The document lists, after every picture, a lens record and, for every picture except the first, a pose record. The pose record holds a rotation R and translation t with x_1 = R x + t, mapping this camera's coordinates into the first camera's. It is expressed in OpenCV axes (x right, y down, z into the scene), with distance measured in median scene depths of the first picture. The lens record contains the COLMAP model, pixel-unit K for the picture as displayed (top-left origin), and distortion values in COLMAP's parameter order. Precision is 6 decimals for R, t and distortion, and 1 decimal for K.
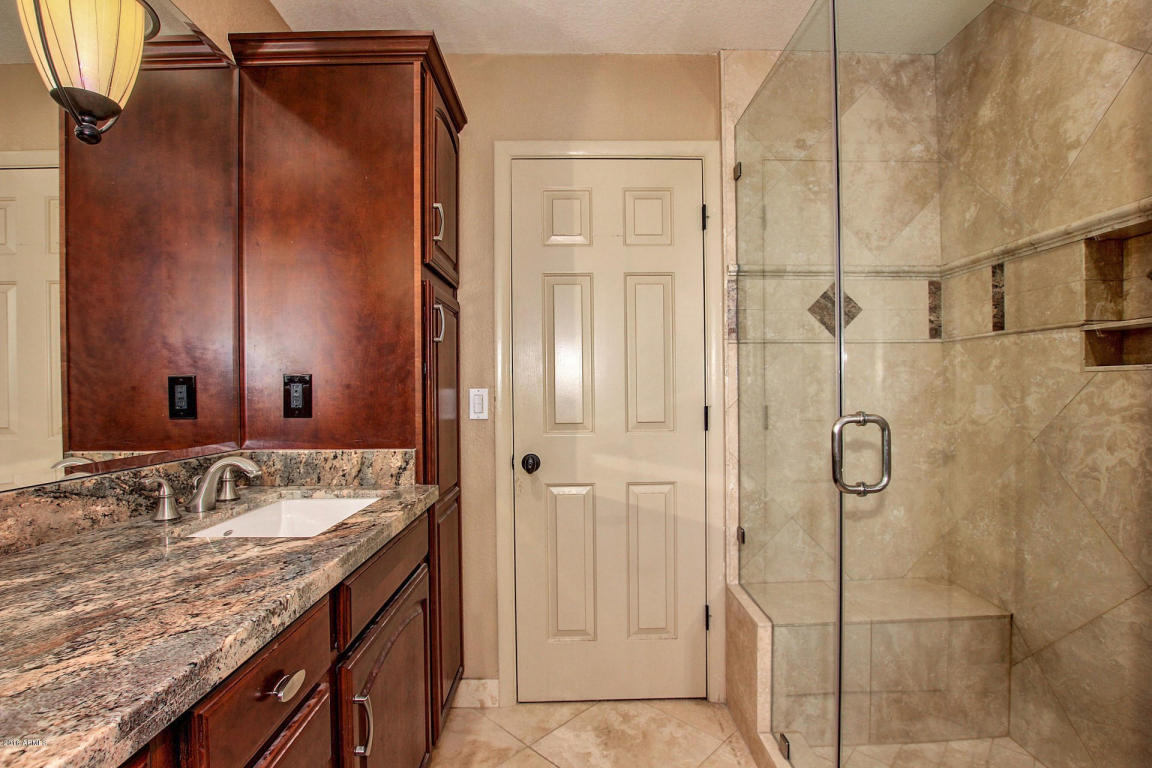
lens RADIAL K [[530.8, 0, 575.6], [0, 530.8, 389.6], [0, 0, 1]] dist [-0.002682, -0.000226]
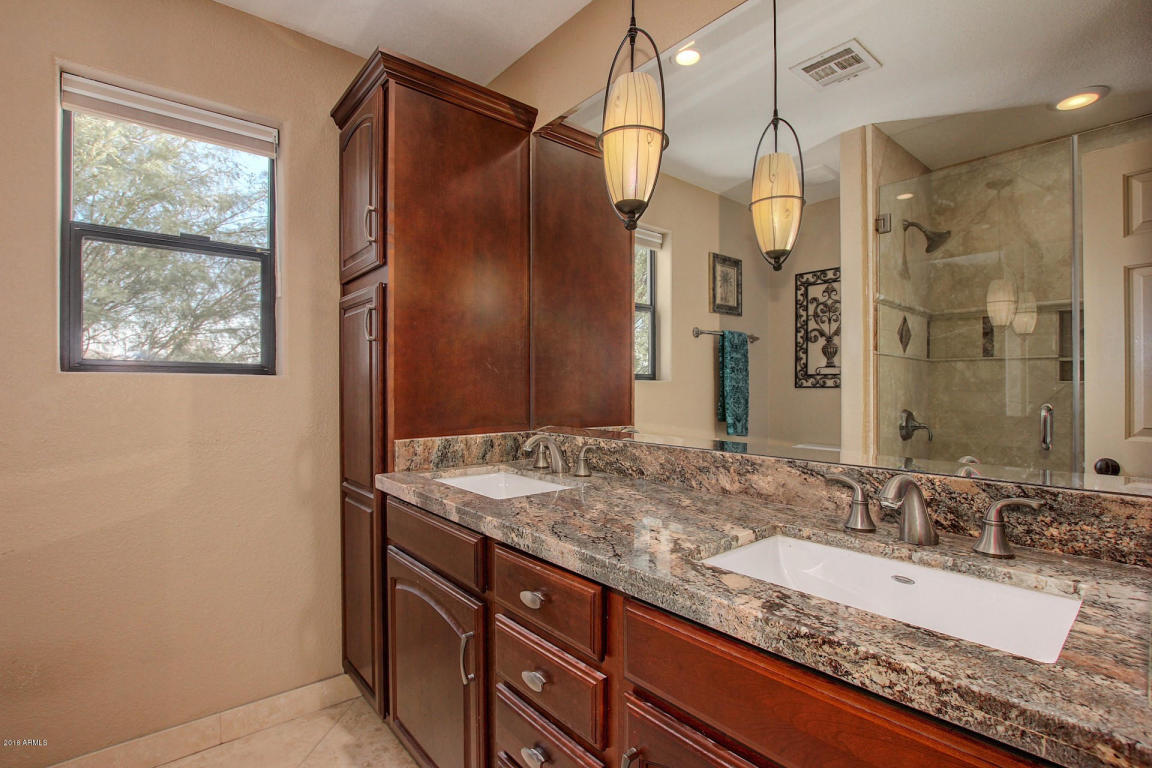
lens RADIAL K [[530.8, 0, 576.3], [0, 530.8, 386.3], [0, 0, 1]] dist [-0.002682, -0.000226]
pose [[-0.768262, 0.011084, -0.640040, 0.204337], [0.011273, 0.999929, 0.003785, -0.004291], [0.640037, -0.004307, -0.768332, 1.695296]]
